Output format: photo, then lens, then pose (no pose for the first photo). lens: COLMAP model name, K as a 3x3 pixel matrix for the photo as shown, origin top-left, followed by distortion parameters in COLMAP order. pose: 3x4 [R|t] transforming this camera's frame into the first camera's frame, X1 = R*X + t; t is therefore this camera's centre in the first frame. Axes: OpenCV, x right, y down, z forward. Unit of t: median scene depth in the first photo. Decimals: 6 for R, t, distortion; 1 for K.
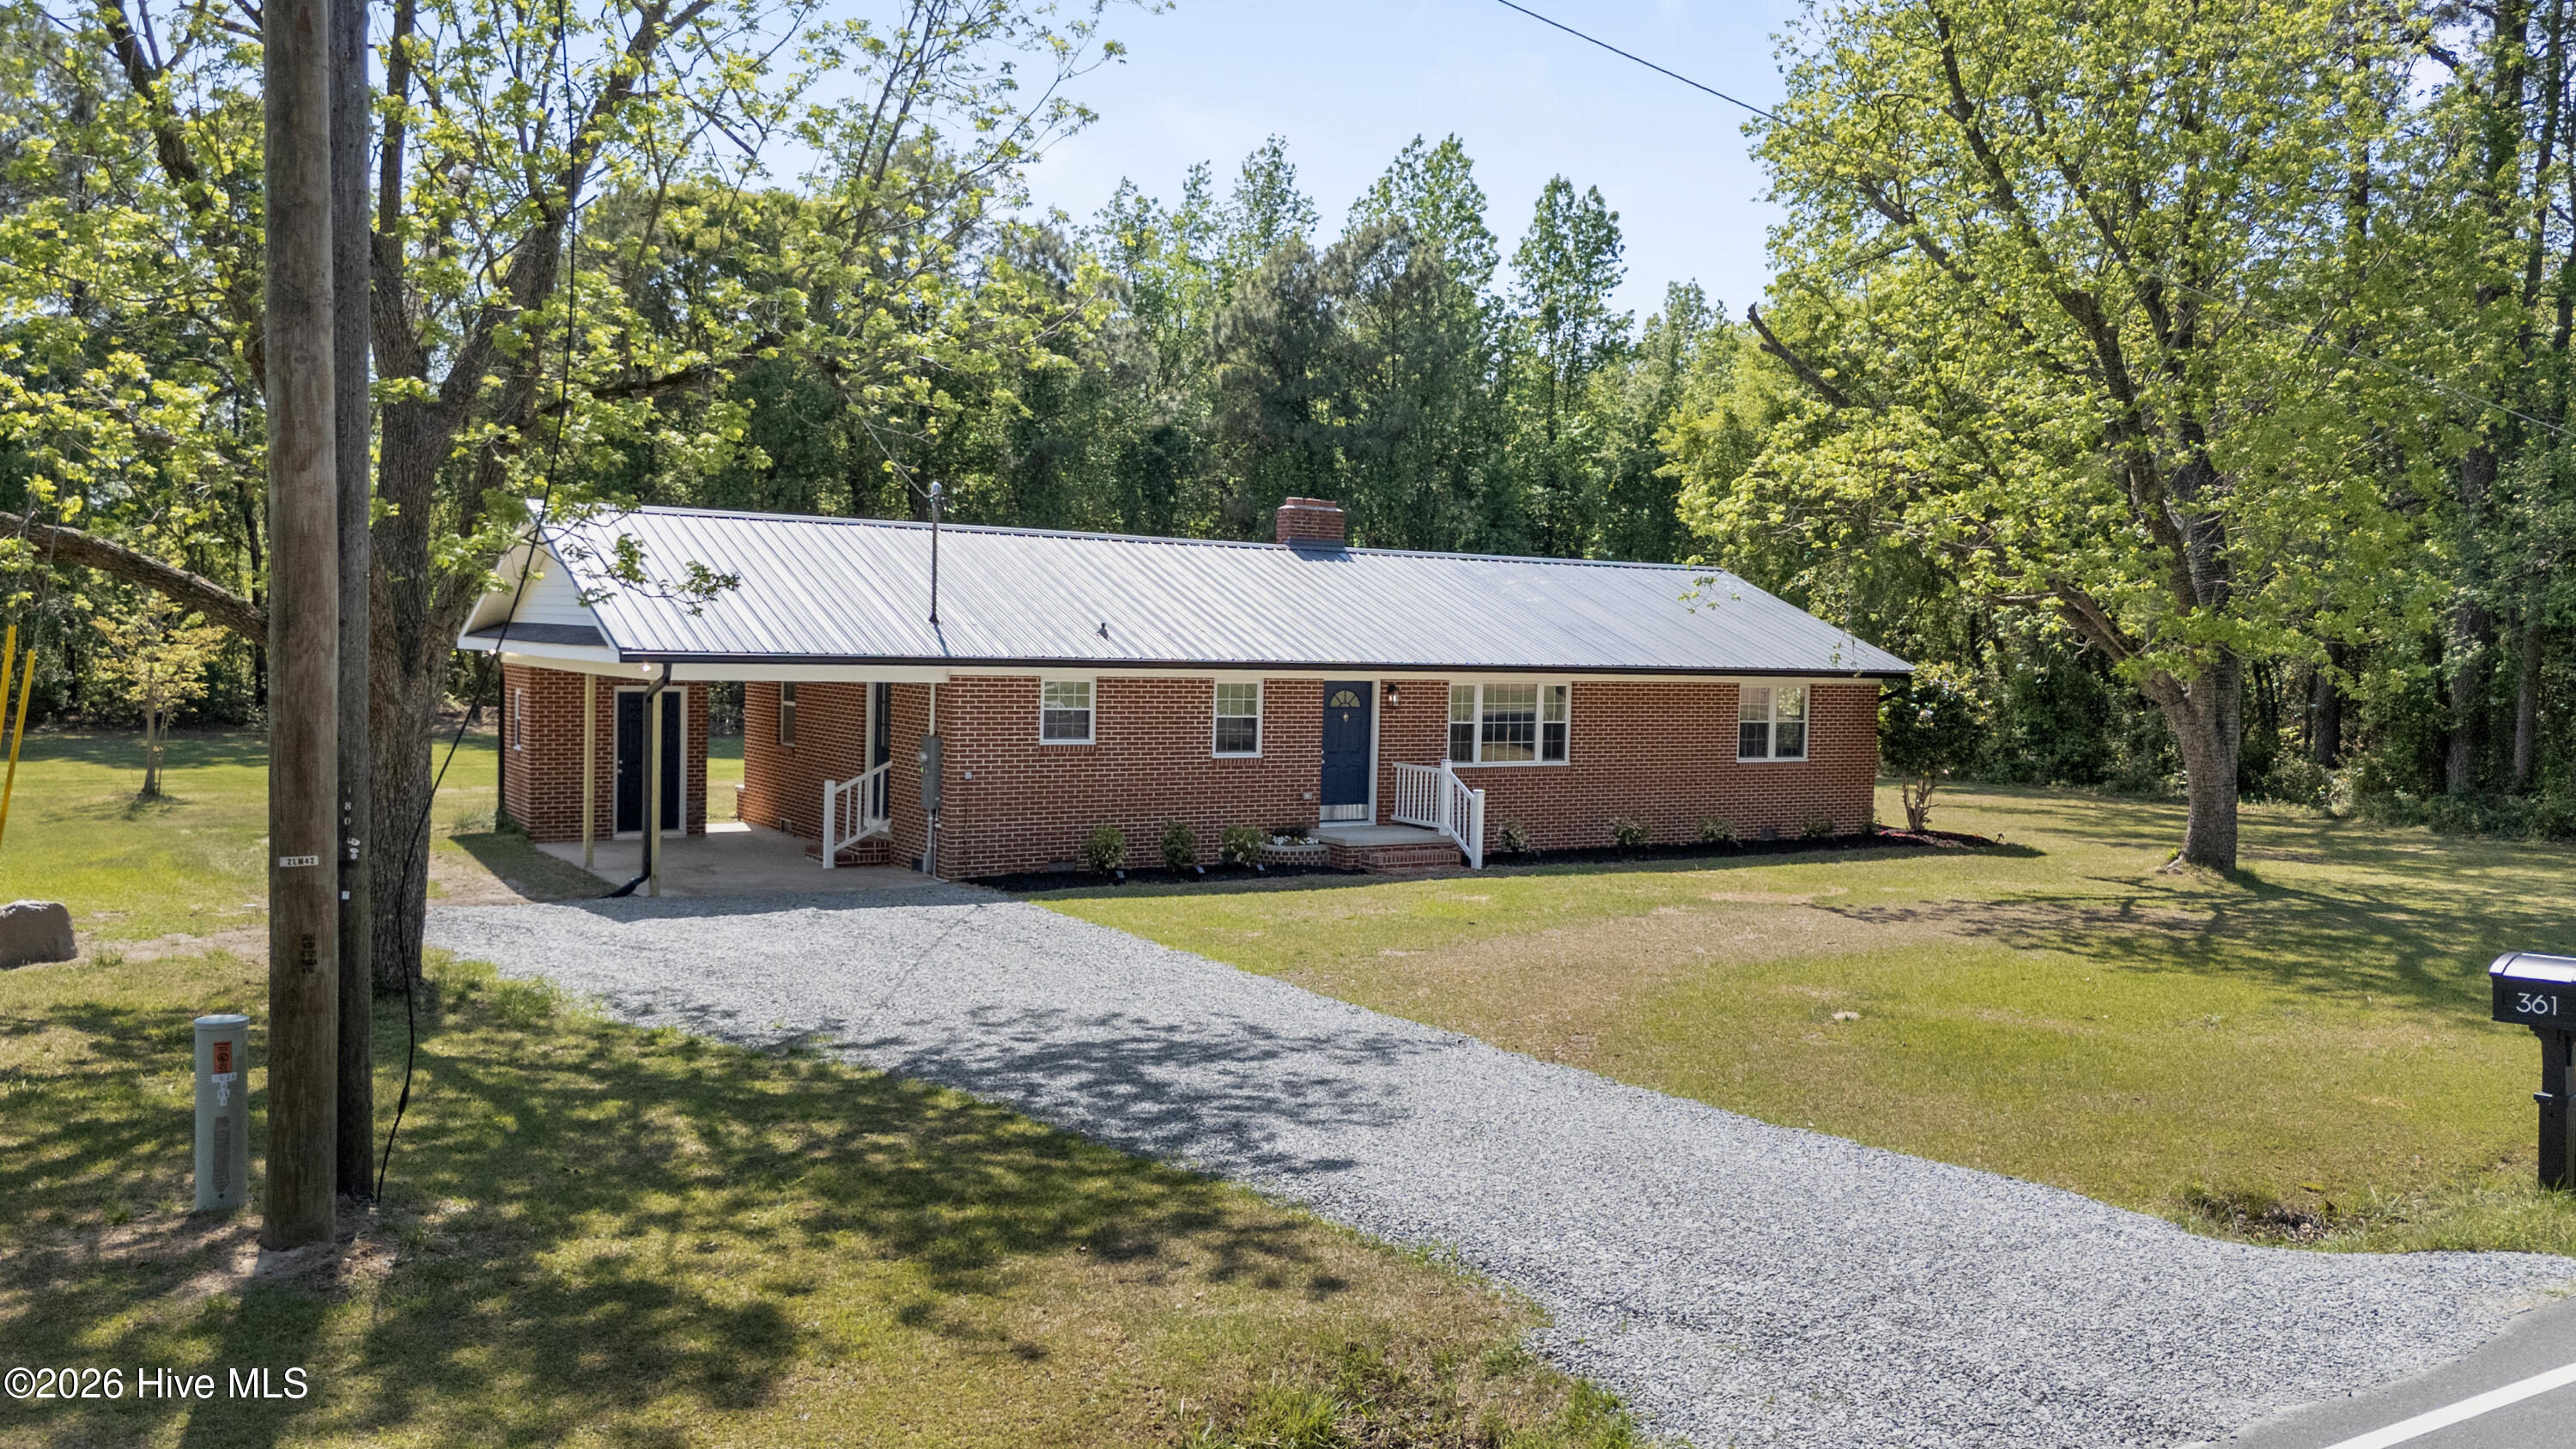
lens RADIAL K [[1972.9, 0, 1284.4], [0, 1972.9, 729.7], [0, 0, 1]] dist [0.017266, 0.001423]
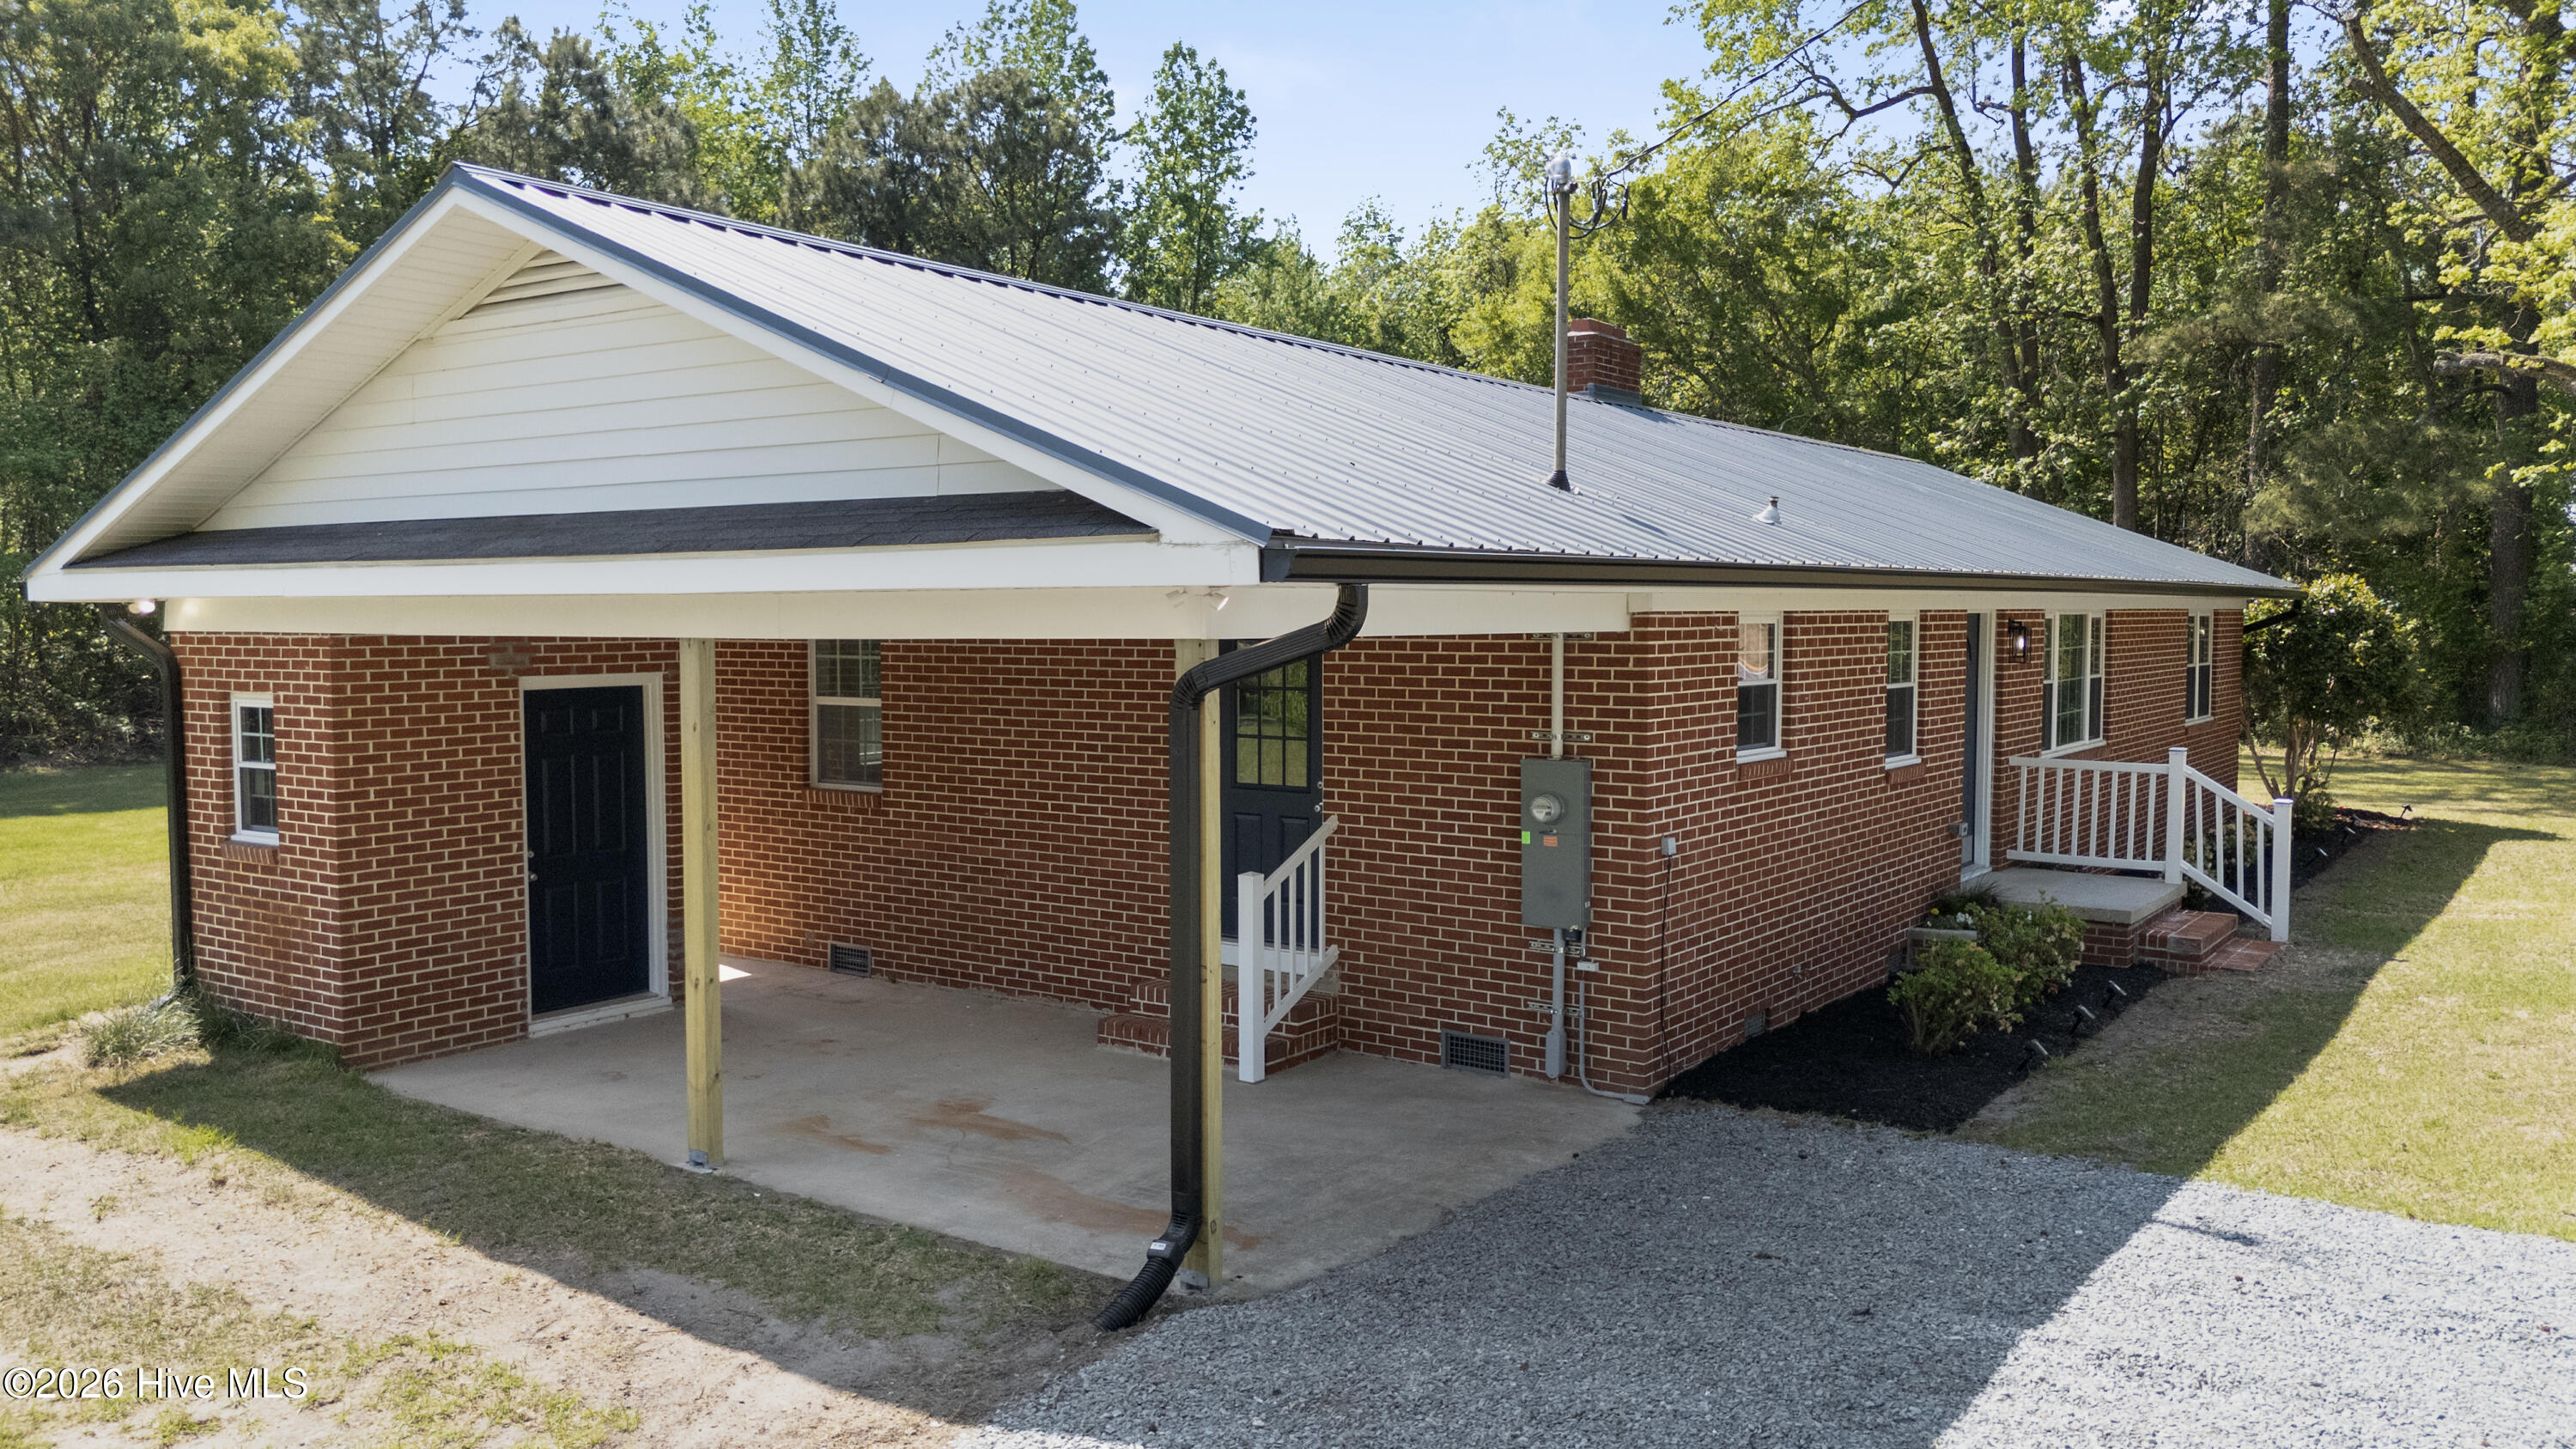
lens RADIAL K [[1897.4, 0, 1293.9], [0, 1897.4, 709.9], [0, 0, 1]] dist [0.024958, -0.008545]
pose [[0.922662, -0.045751, 0.382887, -0.338935], [0.043001, 0.998951, 0.015743, -0.014030], [-0.383206, 0.001939, 0.923661, 0.560196]]
